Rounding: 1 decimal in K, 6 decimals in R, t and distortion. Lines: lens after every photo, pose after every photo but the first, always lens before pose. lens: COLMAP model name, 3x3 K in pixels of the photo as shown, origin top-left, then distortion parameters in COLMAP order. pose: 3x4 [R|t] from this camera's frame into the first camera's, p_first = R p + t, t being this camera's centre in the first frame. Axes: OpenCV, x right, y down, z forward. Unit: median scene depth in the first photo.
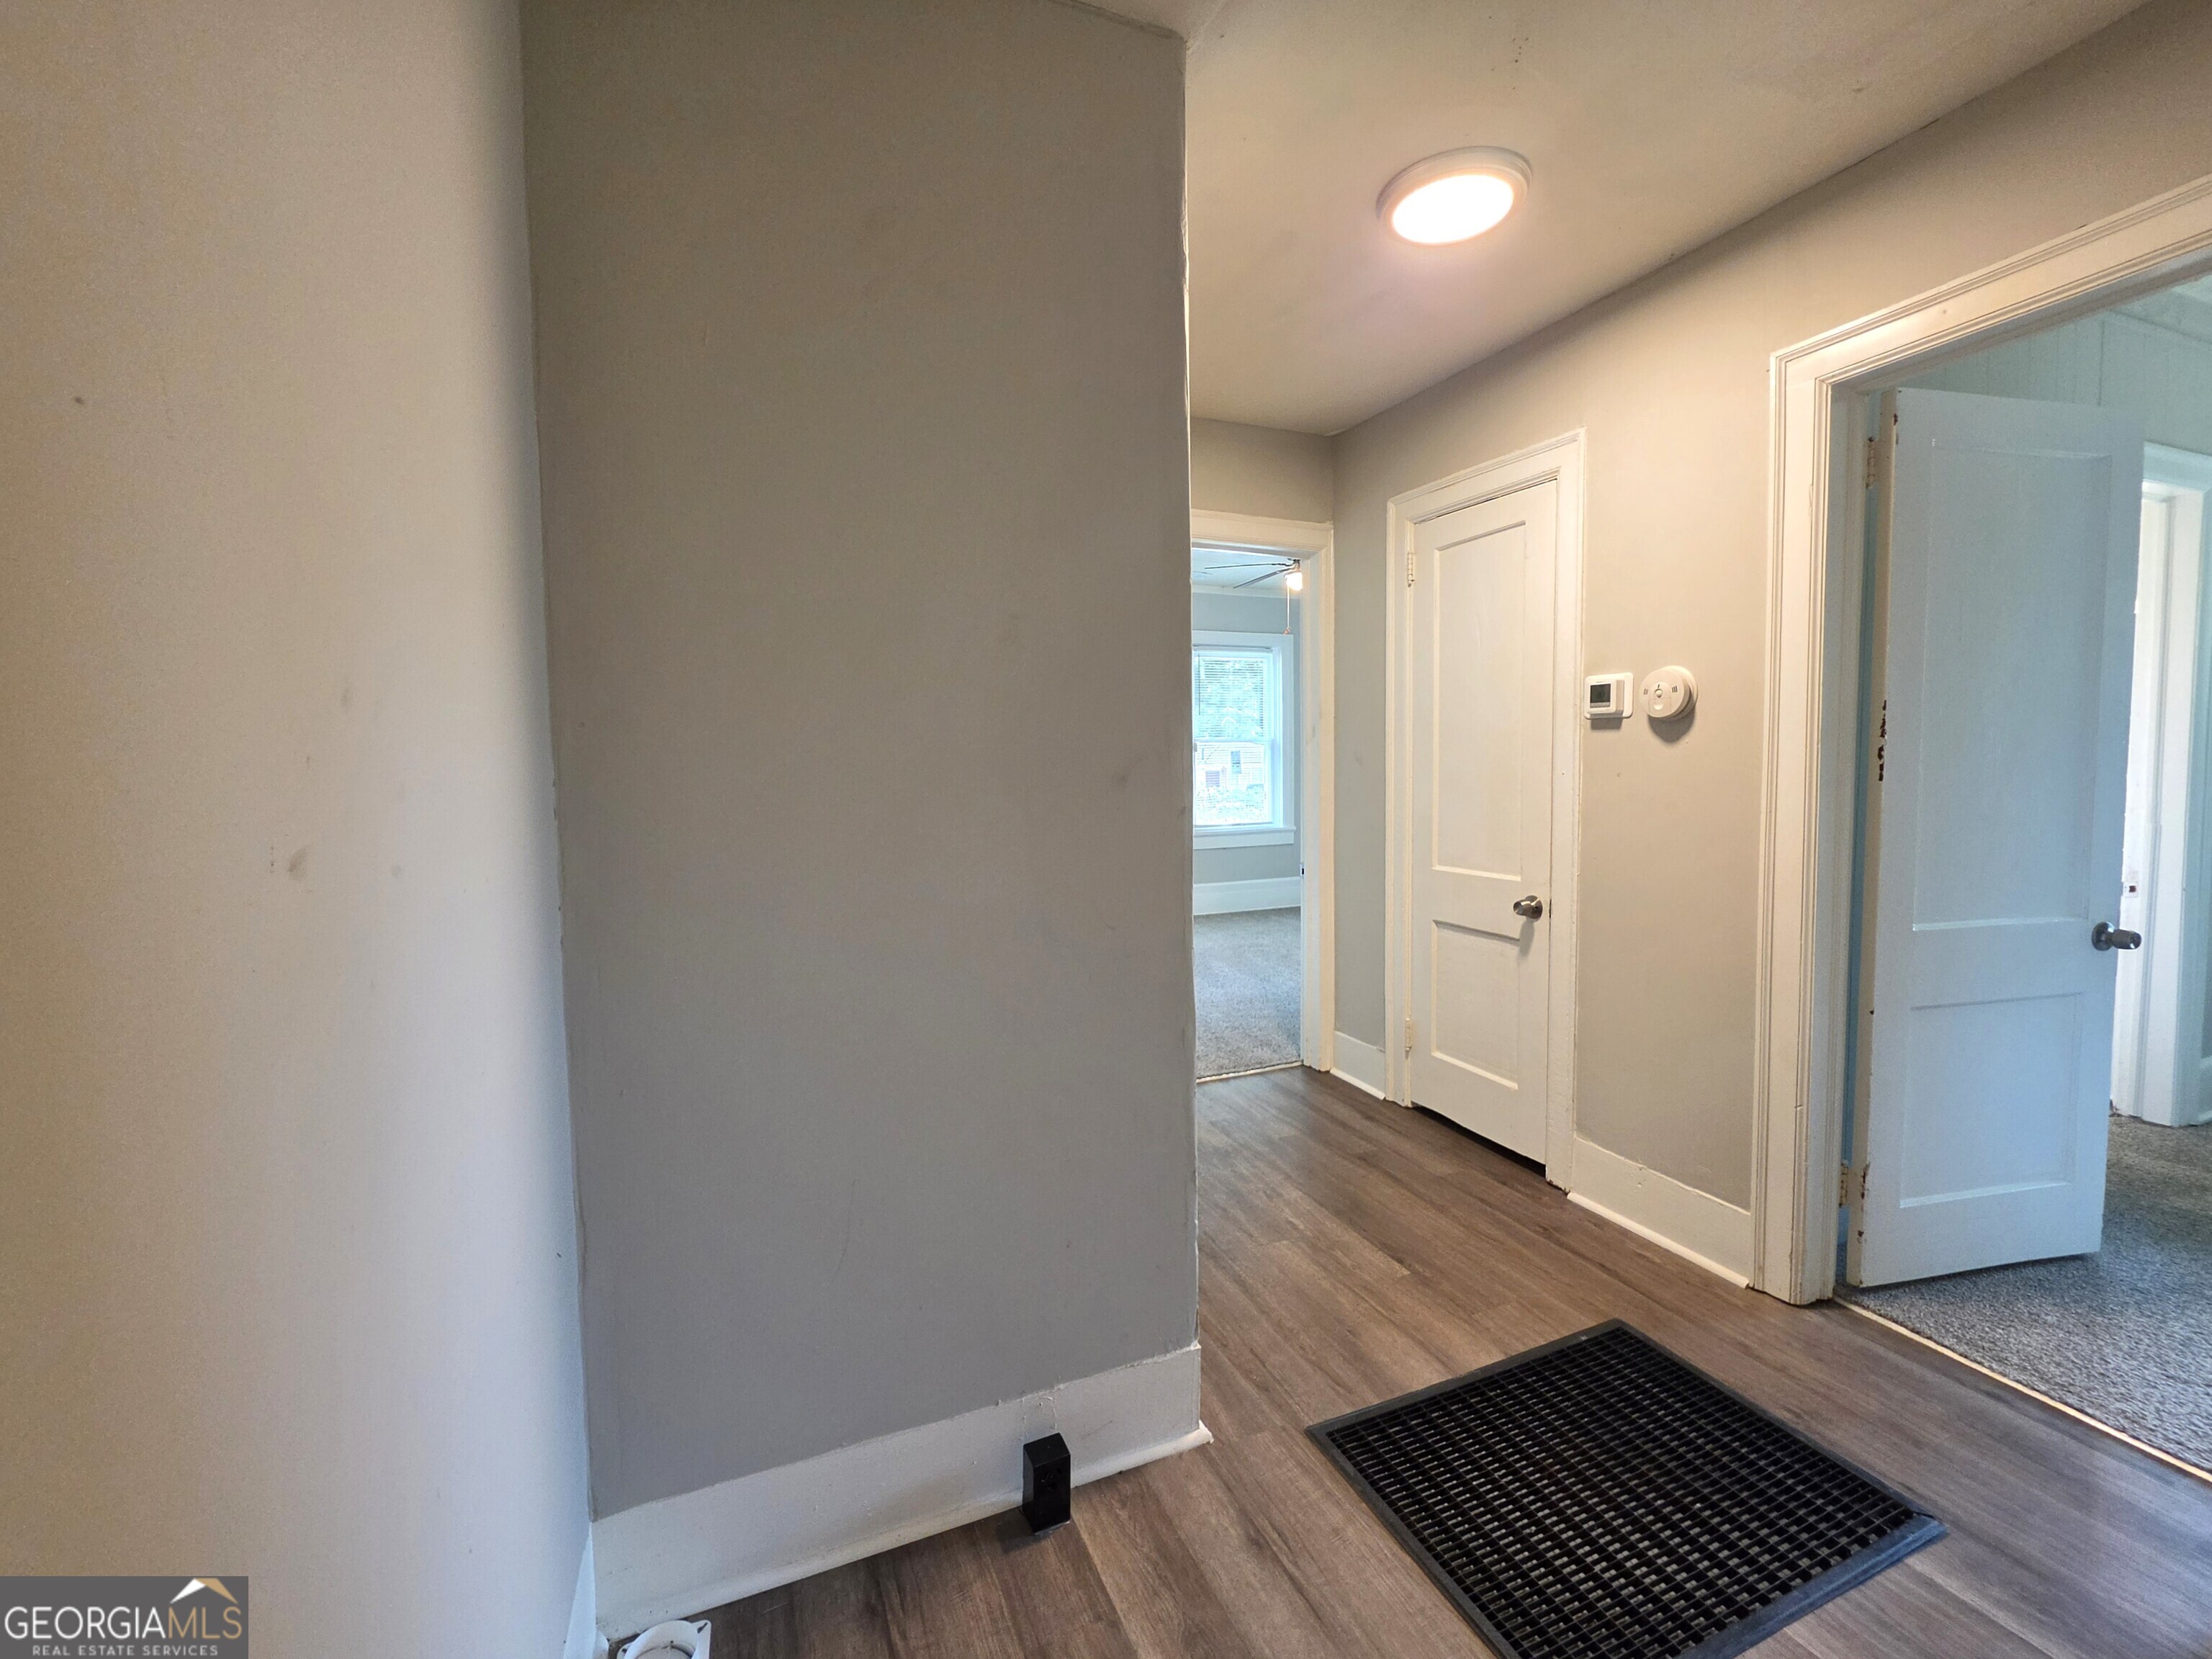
lens RADIAL K [[886.7, 0, 1108.1], [0, 886.7, 814.8], [0, 0, 1]] dist [-0.002274, 0.000511]
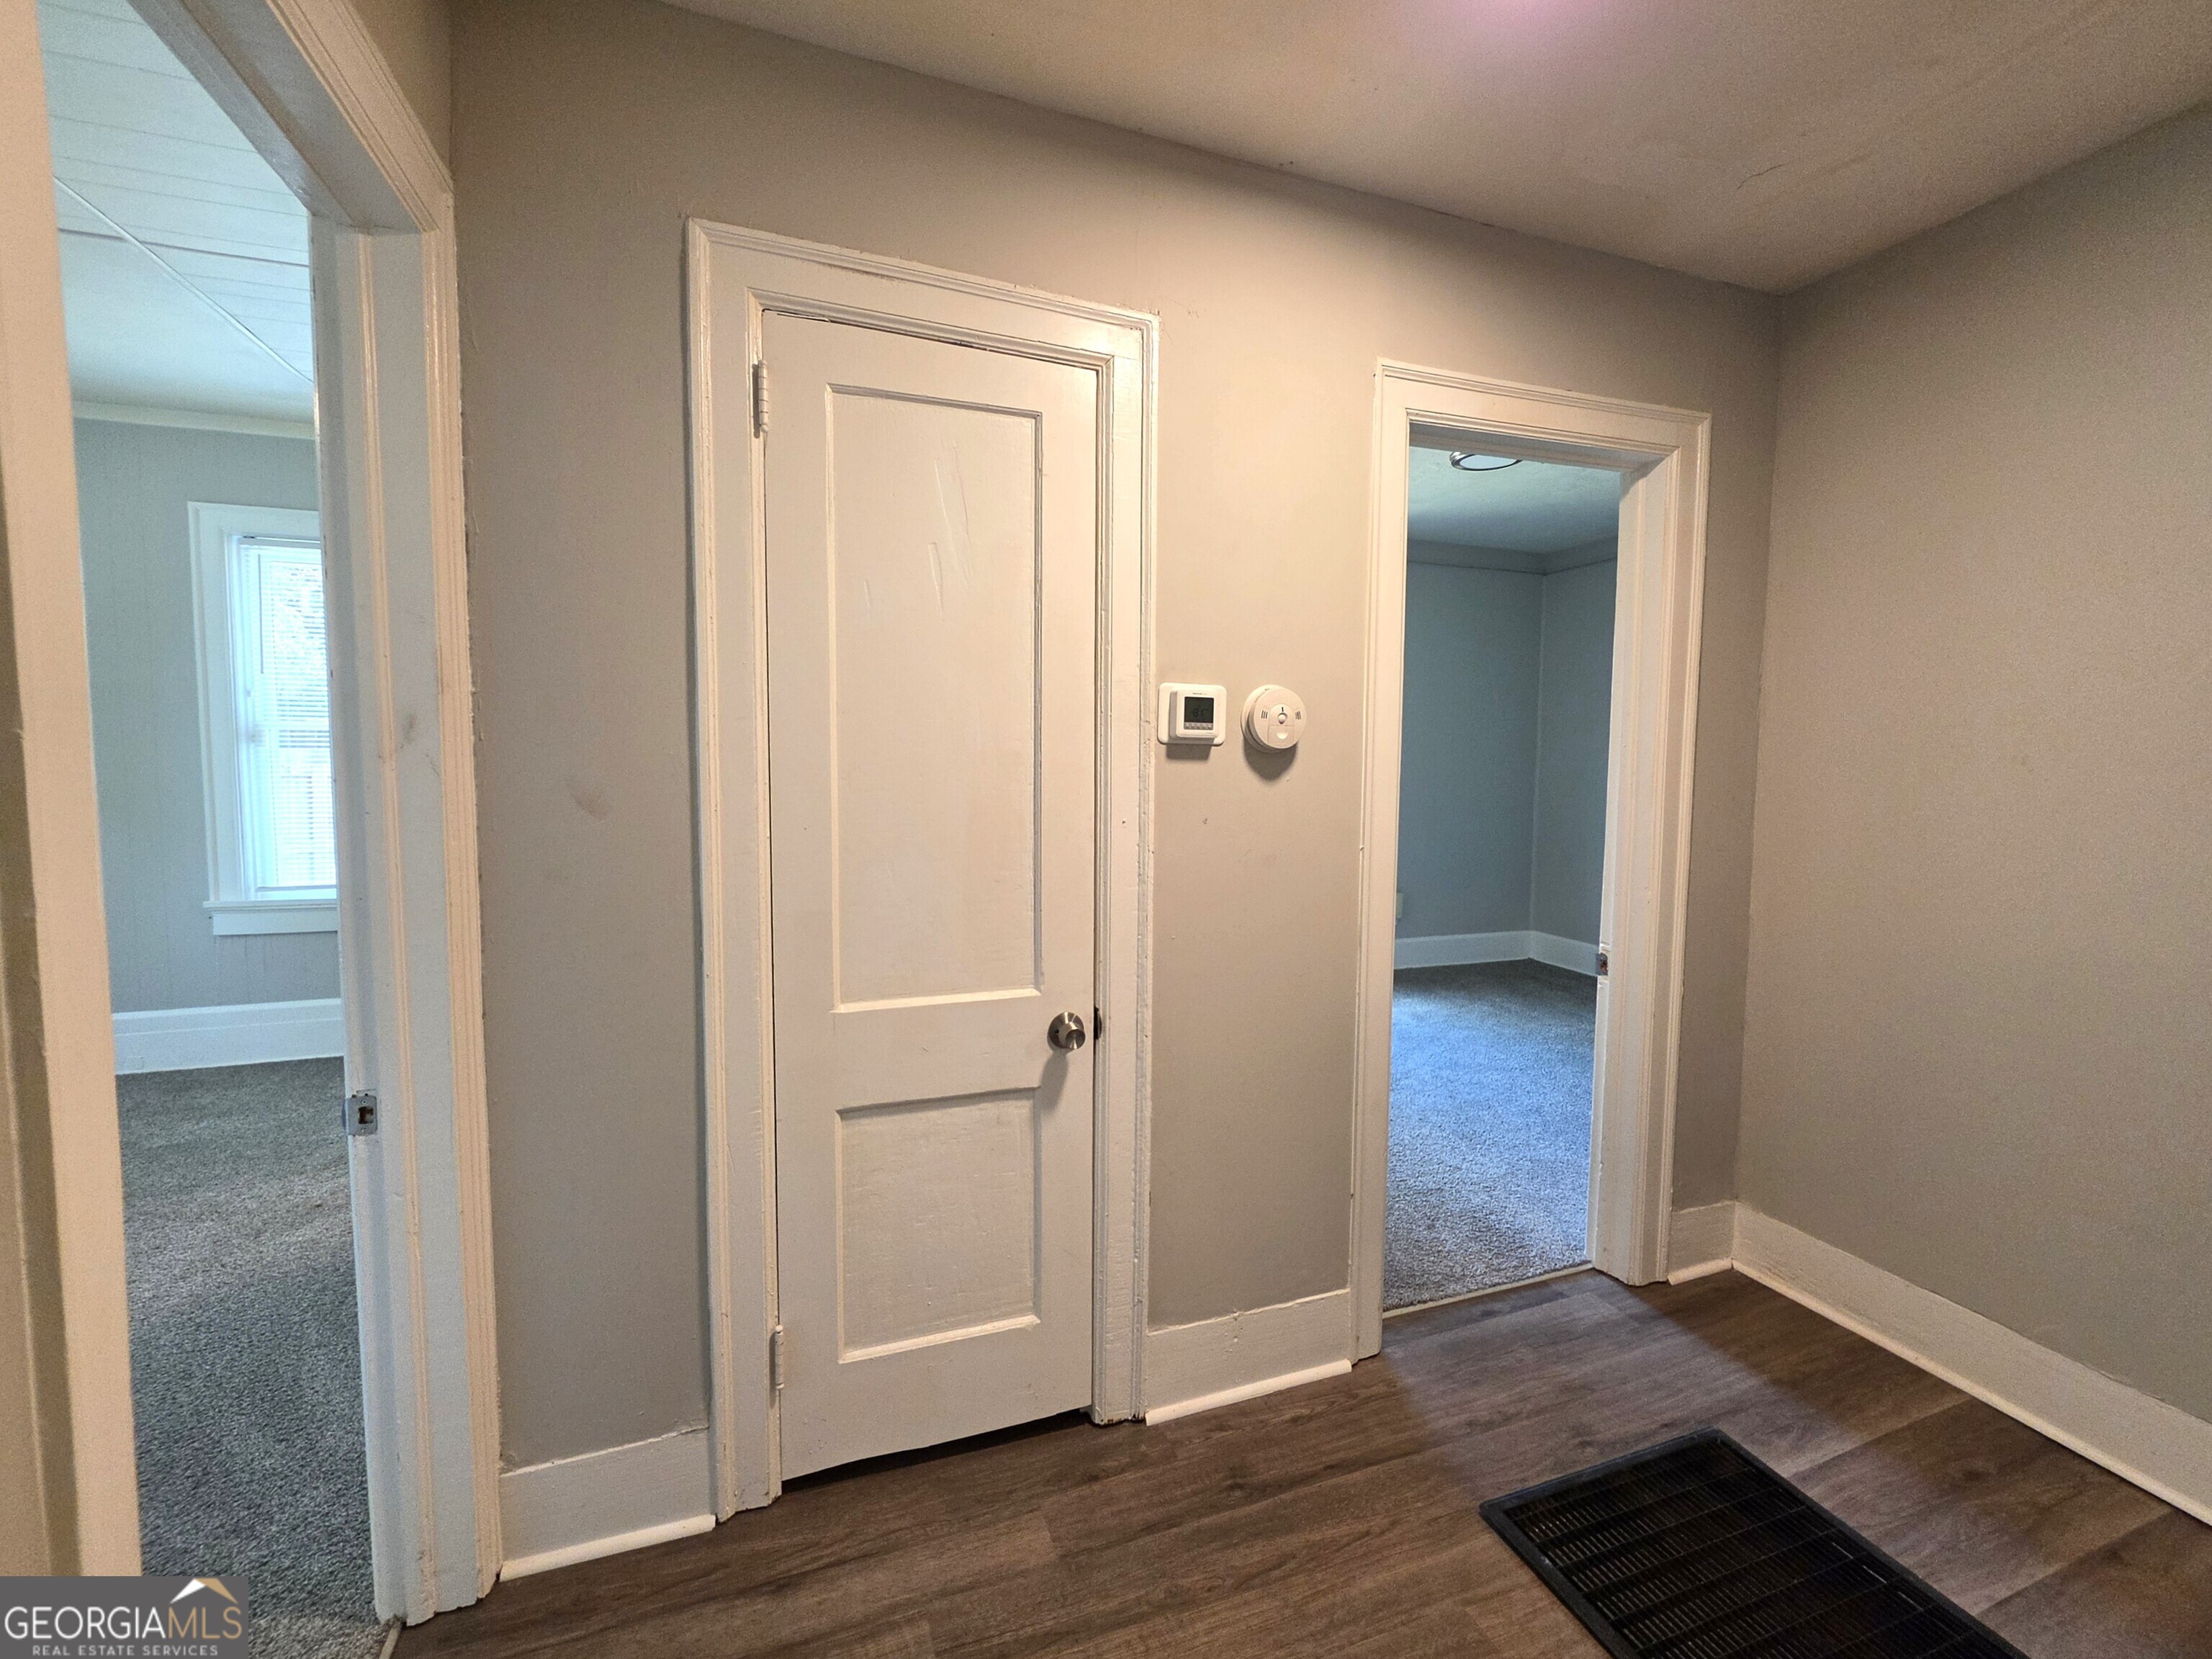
lens RADIAL K [[924.5, 0, 1108.4], [0, 924.5, 814.2], [0, 0, 1]] dist [-0.004833, -0.000067]
pose [[0.052677, -0.053731, 0.997165, -0.187404], [0.050206, 0.997431, 0.051093, -0.089821], [-0.997349, 0.047372, 0.055240, 0.982177]]
